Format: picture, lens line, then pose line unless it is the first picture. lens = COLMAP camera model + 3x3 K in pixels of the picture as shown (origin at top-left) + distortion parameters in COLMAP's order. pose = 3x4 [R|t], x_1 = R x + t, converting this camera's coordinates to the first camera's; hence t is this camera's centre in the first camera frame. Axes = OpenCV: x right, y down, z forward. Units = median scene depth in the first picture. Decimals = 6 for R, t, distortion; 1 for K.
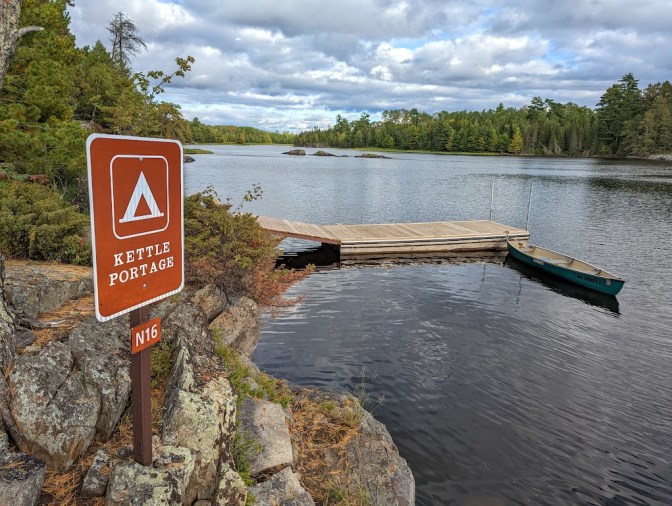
lens RADIAL K [[329.4, 0, 335.4], [0, 329.4, 252.7], [0, 0, 1]] dist [-0.003902, 0.008705]
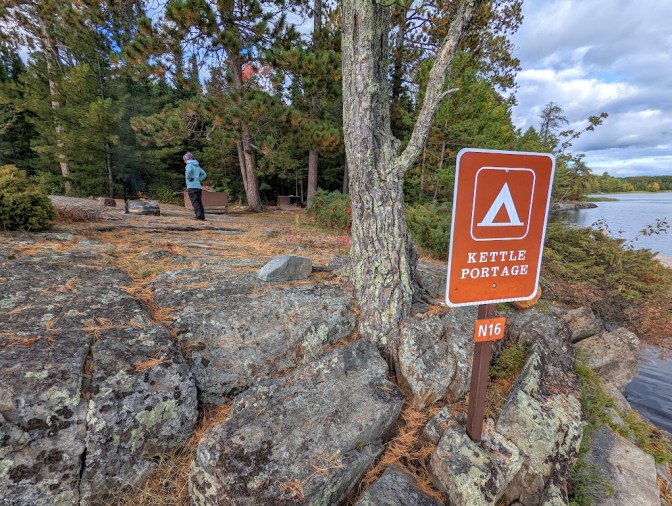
lens RADIAL K [[329.4, 0, 332.6], [0, 329.4, 251.4], [0, 0, 1]] dist [-0.003902, 0.008705]
pose [[0.568832, 0.113003, -0.814653, 0.006553], [-0.115428, 0.991681, 0.056961, -0.024974], [0.814313, 0.061632, 0.577144, -0.153719]]
